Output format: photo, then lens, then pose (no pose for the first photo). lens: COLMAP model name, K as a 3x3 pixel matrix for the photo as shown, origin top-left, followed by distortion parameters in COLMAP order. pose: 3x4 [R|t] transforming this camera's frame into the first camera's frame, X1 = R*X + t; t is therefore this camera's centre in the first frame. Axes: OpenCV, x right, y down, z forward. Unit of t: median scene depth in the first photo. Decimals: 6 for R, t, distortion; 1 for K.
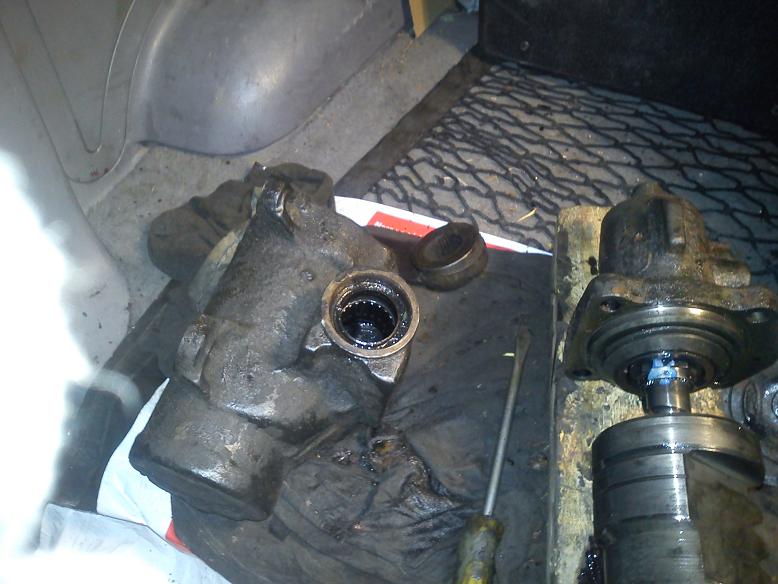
lens RADIAL K [[775.9, 0, 389.0], [0, 775.9, 292.0], [0, 0, 1]] dist [-0.096257, 0.018712]
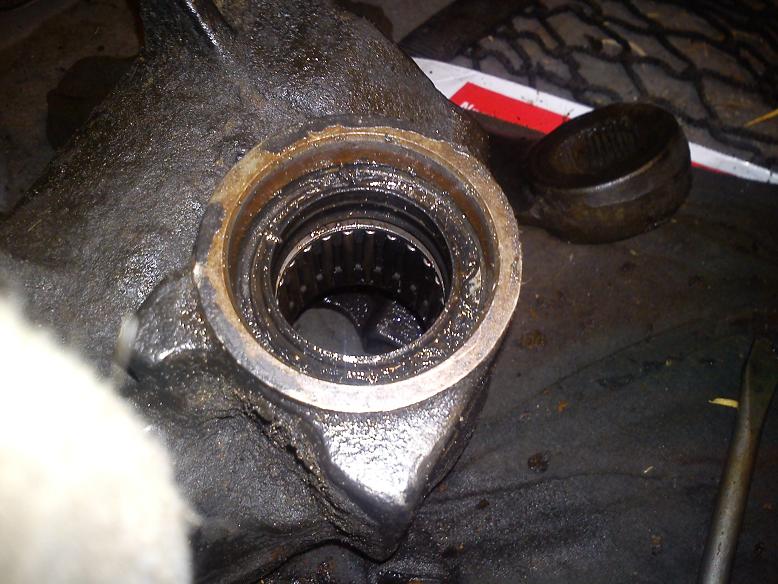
lens RADIAL K [[791.9, 0, 389.0], [0, 791.9, 292.0], [0, 0, 1]] dist [-0.121069, 0.259573]
pose [[0.984147, 0.108942, -0.139948, 0.020835], [-0.103551, 0.993594, 0.045263, 0.015913], [0.143983, -0.030053, 0.989124, 0.448703]]
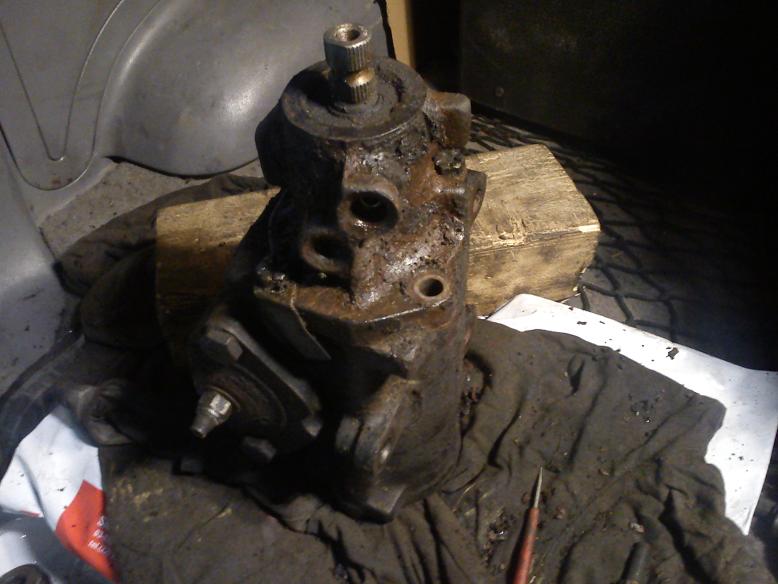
lens RADIAL K [[775.9, 0, 389.0], [0, 775.9, 292.0], [0, 0, 1]] dist [-0.096257, 0.018712]
pose [[0.994145, 0.093756, -0.053709, 0.122781], [-0.097804, 0.992106, -0.078486, 0.026085], [0.045926, 0.083279, 0.995467, 0.033412]]
